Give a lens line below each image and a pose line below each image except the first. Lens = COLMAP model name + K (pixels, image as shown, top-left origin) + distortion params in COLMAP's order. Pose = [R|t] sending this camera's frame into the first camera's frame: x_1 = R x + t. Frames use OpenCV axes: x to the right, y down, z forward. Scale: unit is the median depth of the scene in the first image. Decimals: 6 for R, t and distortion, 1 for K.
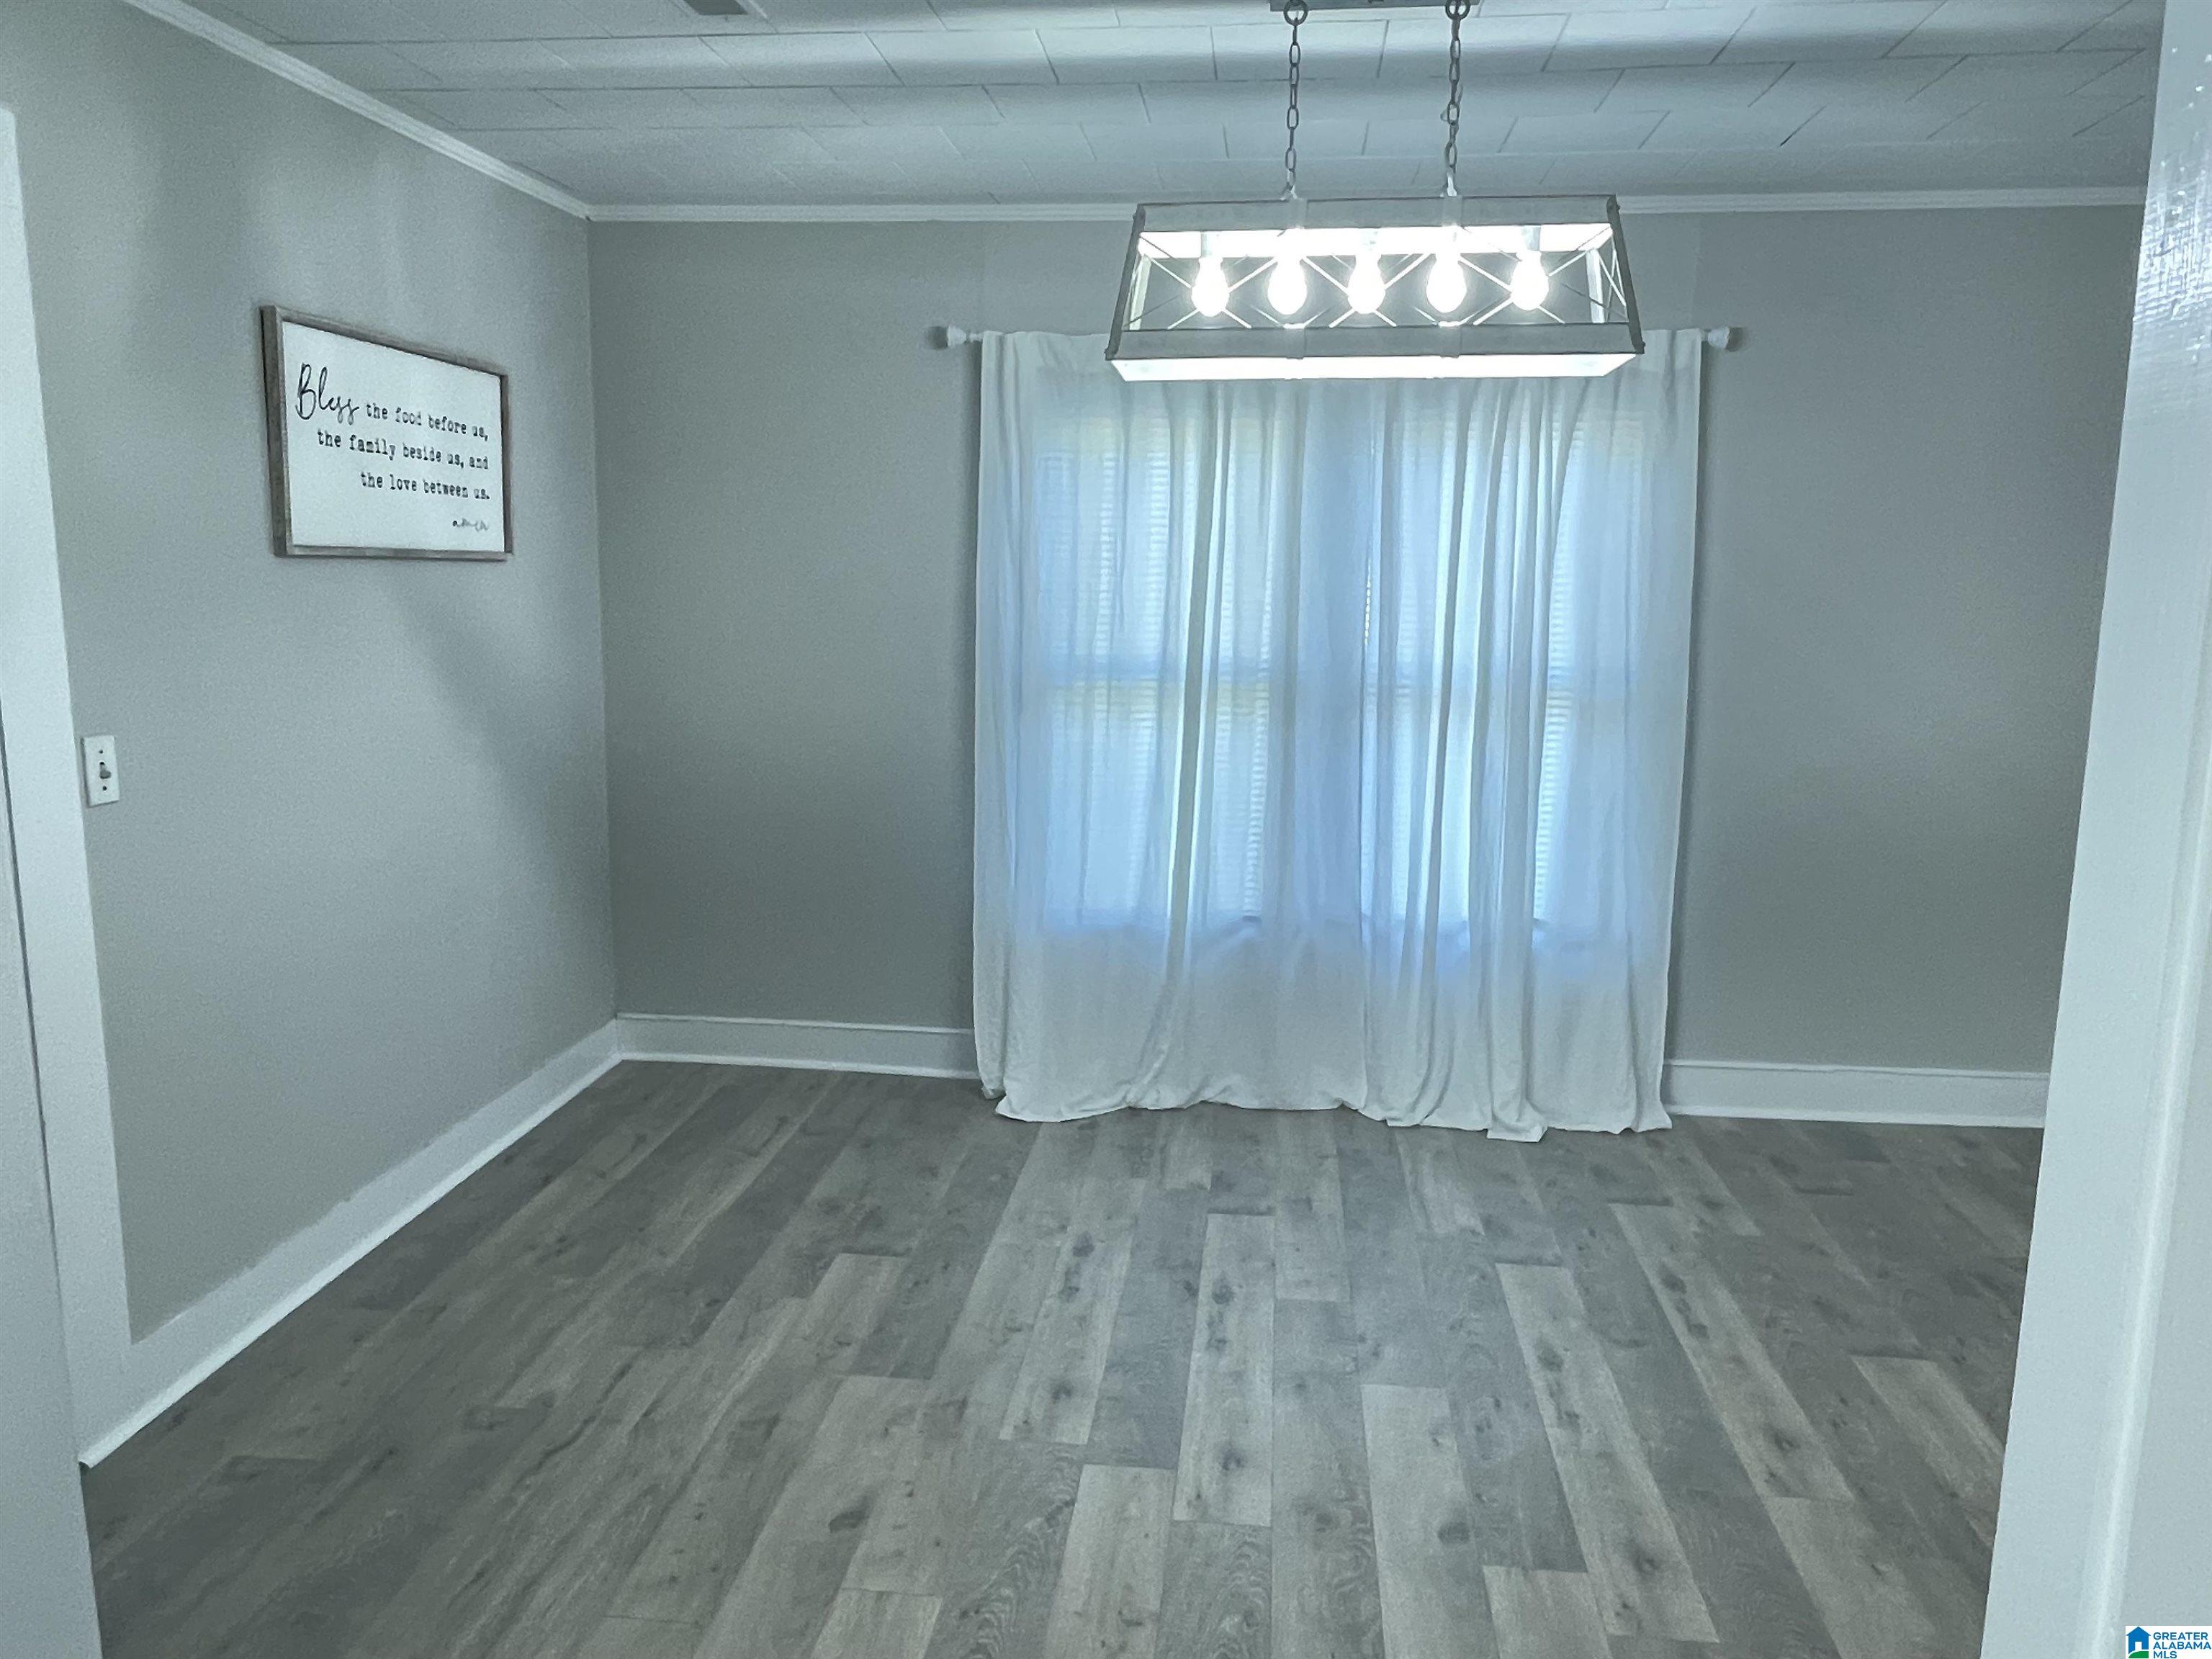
lens RADIAL K [[1578.9, 0, 1100.1], [0, 1578.9, 821.0], [0, 0, 1]] dist [0.006538, -0.003409]
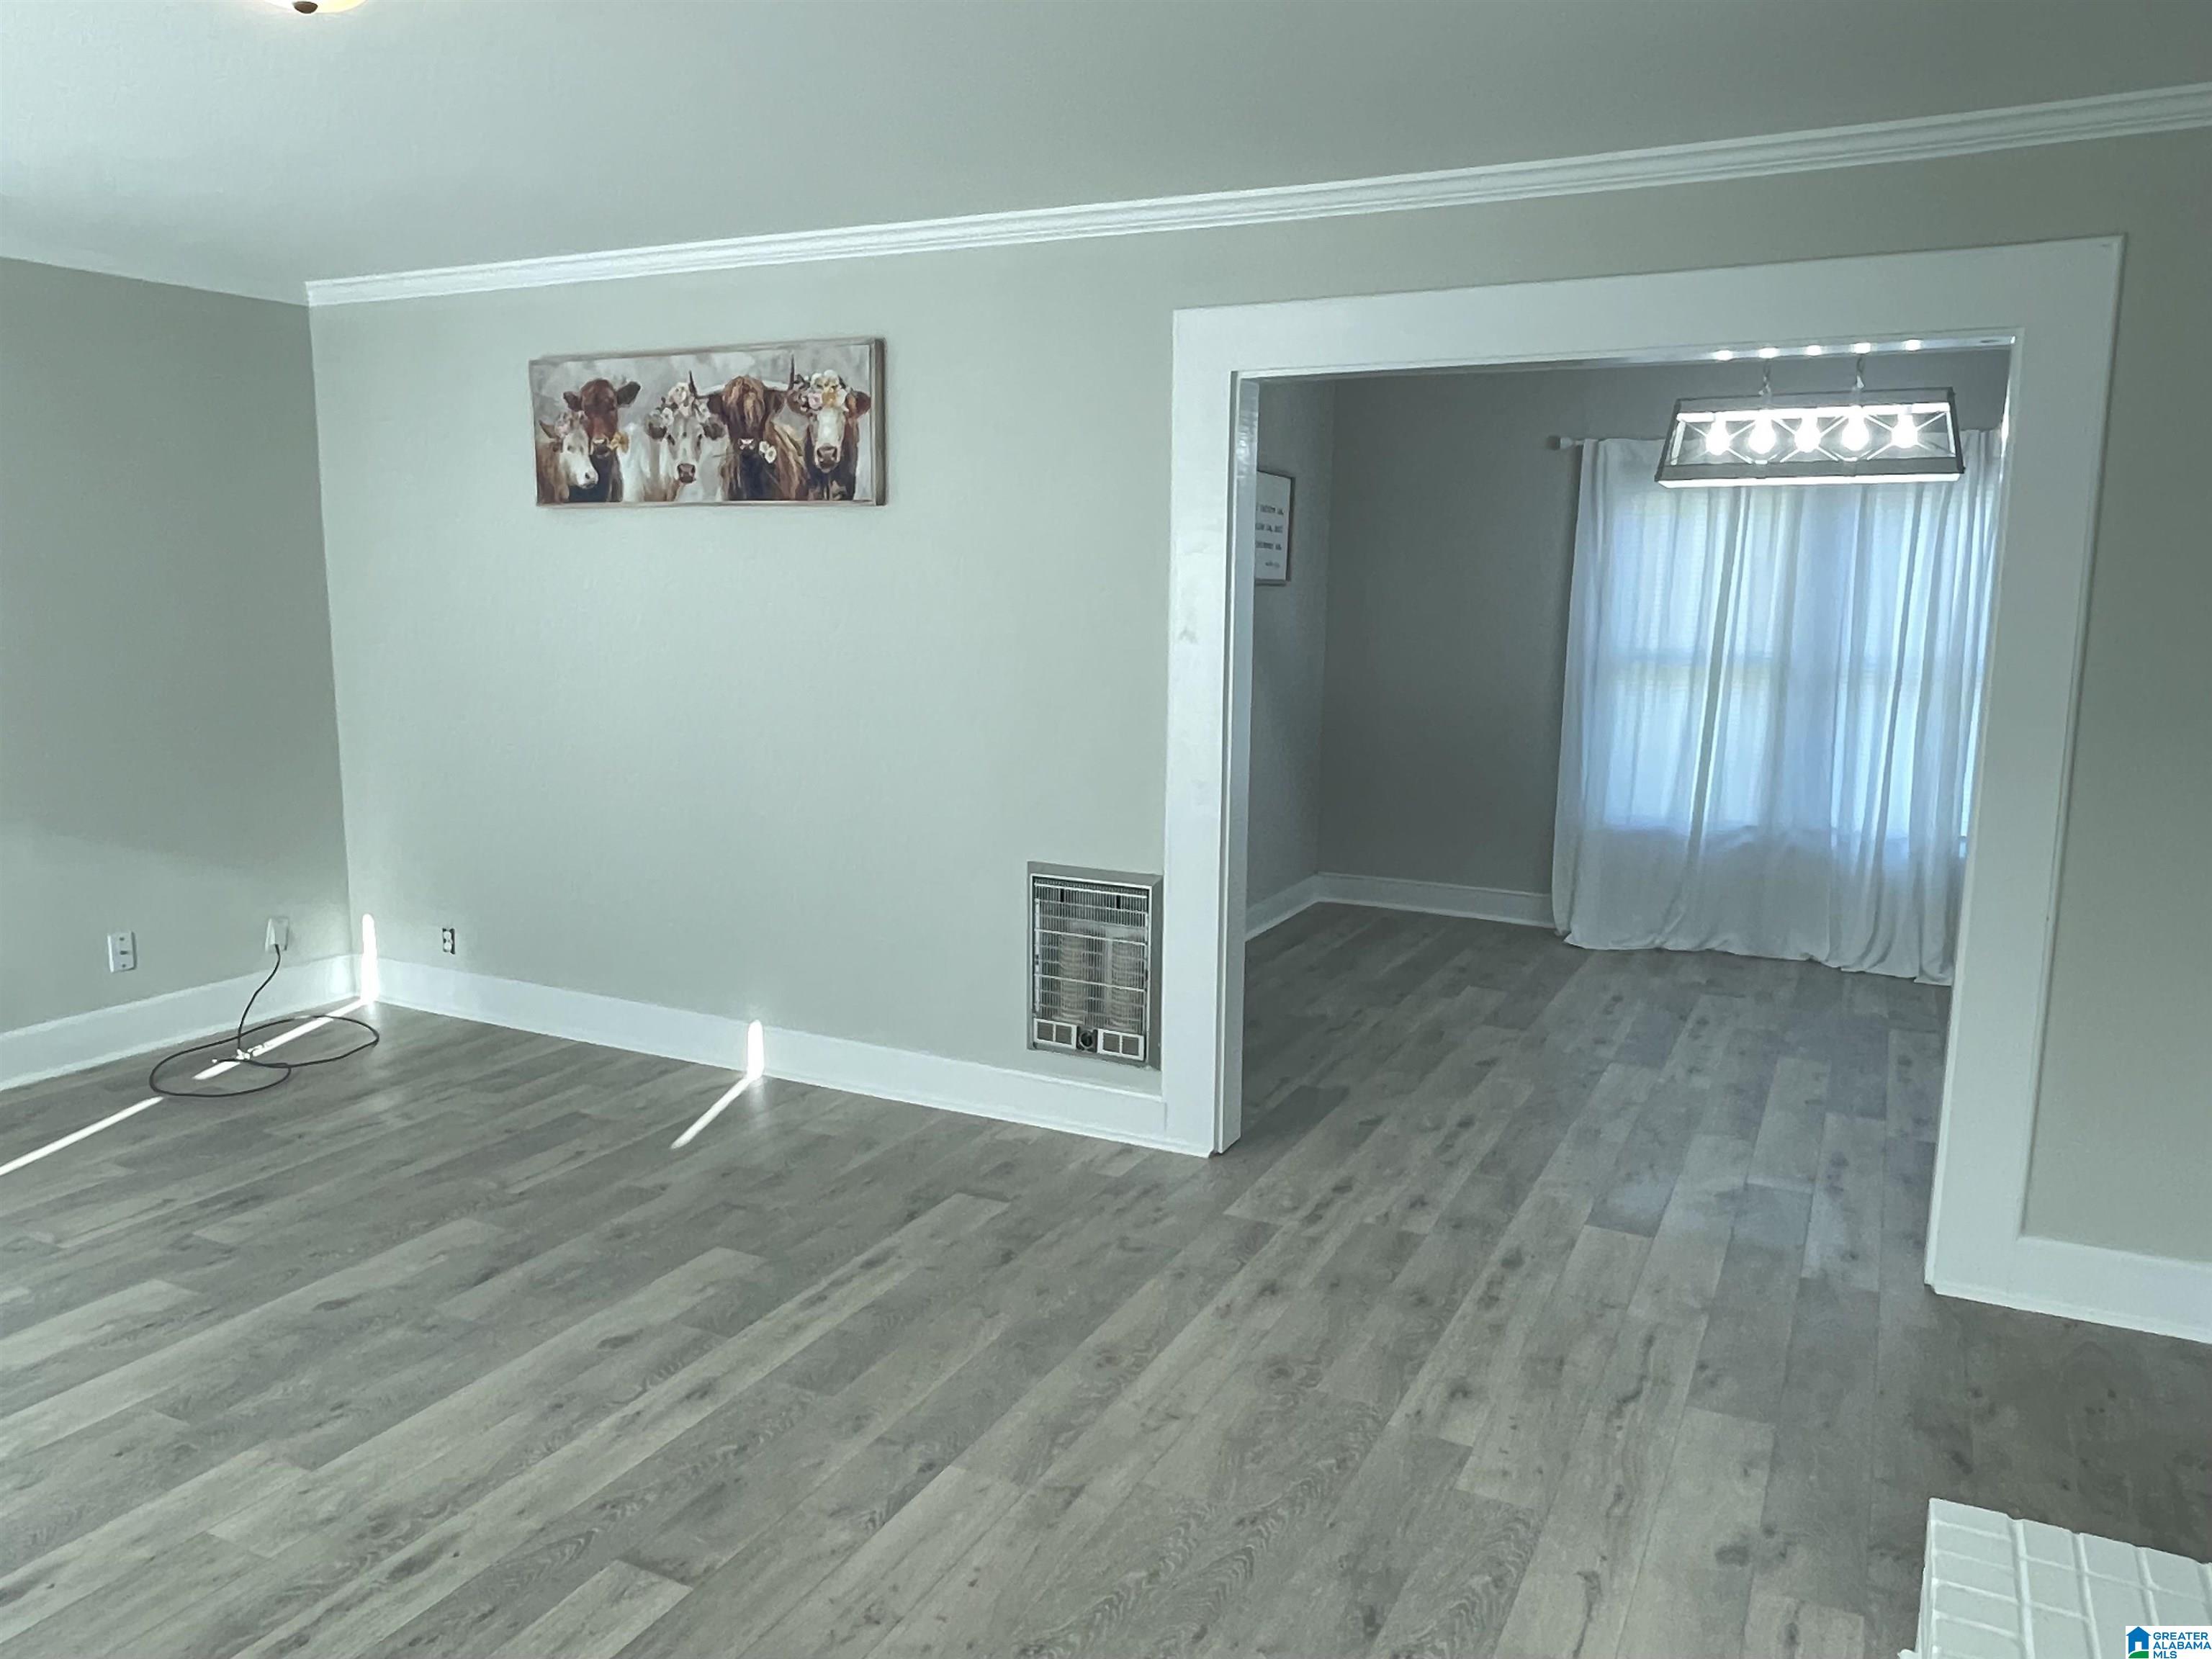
lens RADIAL K [[1578.9, 0, 1116.5], [0, 1578.9, 827.2], [0, 0, 1]] dist [0.006538, -0.003409]
pose [[0.942028, 0.053099, -0.331307, 0.029095], [-0.057401, 0.998346, -0.003206, 0.107985], [0.330589, 0.022038, 0.943517, -0.641063]]
